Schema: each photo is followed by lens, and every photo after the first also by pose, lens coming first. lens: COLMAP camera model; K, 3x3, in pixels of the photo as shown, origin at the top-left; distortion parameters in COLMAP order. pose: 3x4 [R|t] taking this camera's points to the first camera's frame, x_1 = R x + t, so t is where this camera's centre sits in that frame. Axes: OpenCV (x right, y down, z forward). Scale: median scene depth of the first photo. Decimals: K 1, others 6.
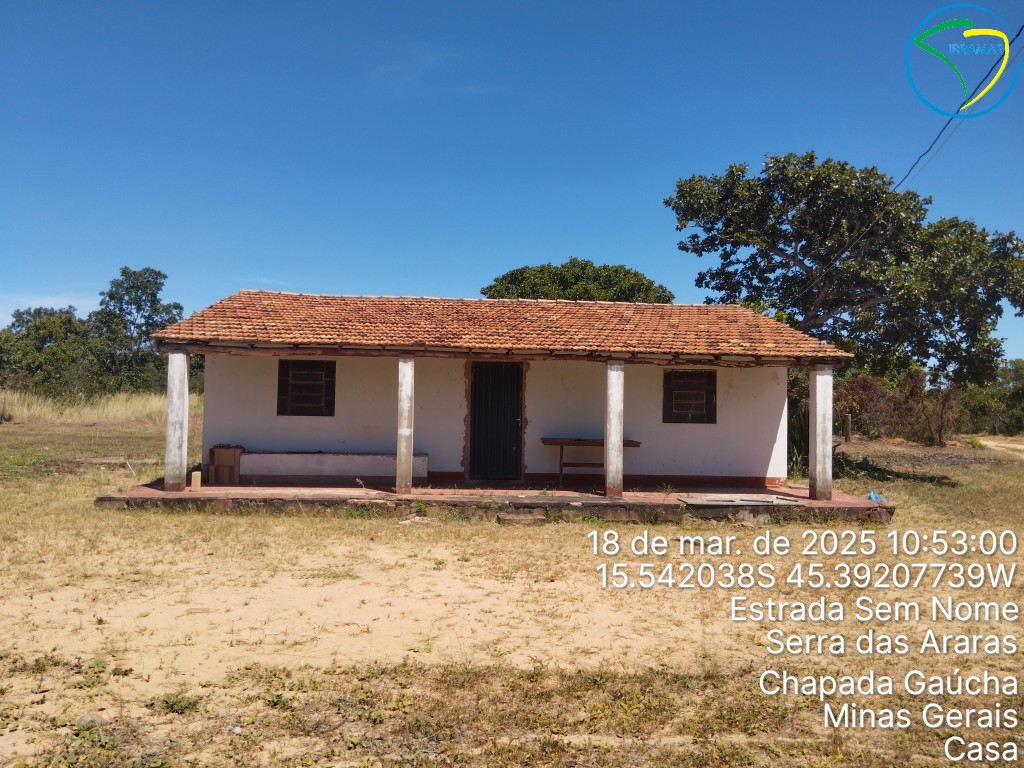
lens RADIAL K [[825.8, 0, 509.1], [0, 825.8, 383.6], [0, 0, 1]] dist [0.002803, -0.058321]
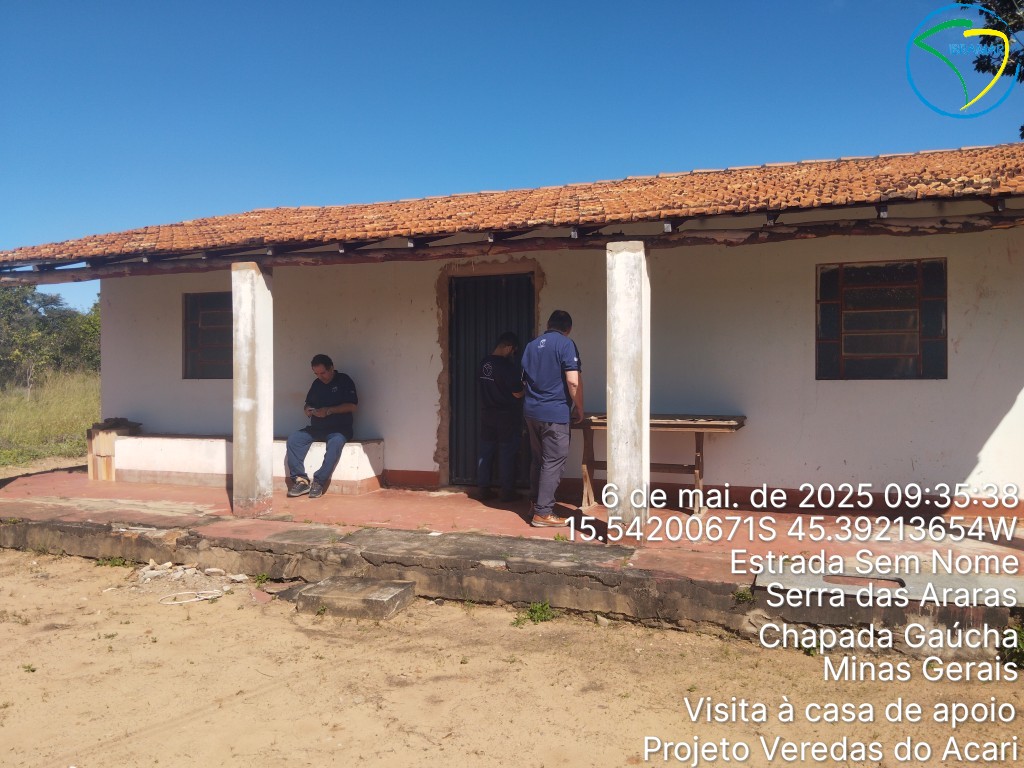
lens RADIAL K [[825.8, 0, 515.4], [0, 825.8, 385.8], [0, 0, 1]] dist [0.002803, -0.058321]
pose [[0.898462, -0.015168, -0.438790, 0.243703], [0.035367, 0.998656, 0.037896, 0.027683], [0.437625, -0.049567, 0.897790, 0.514379]]
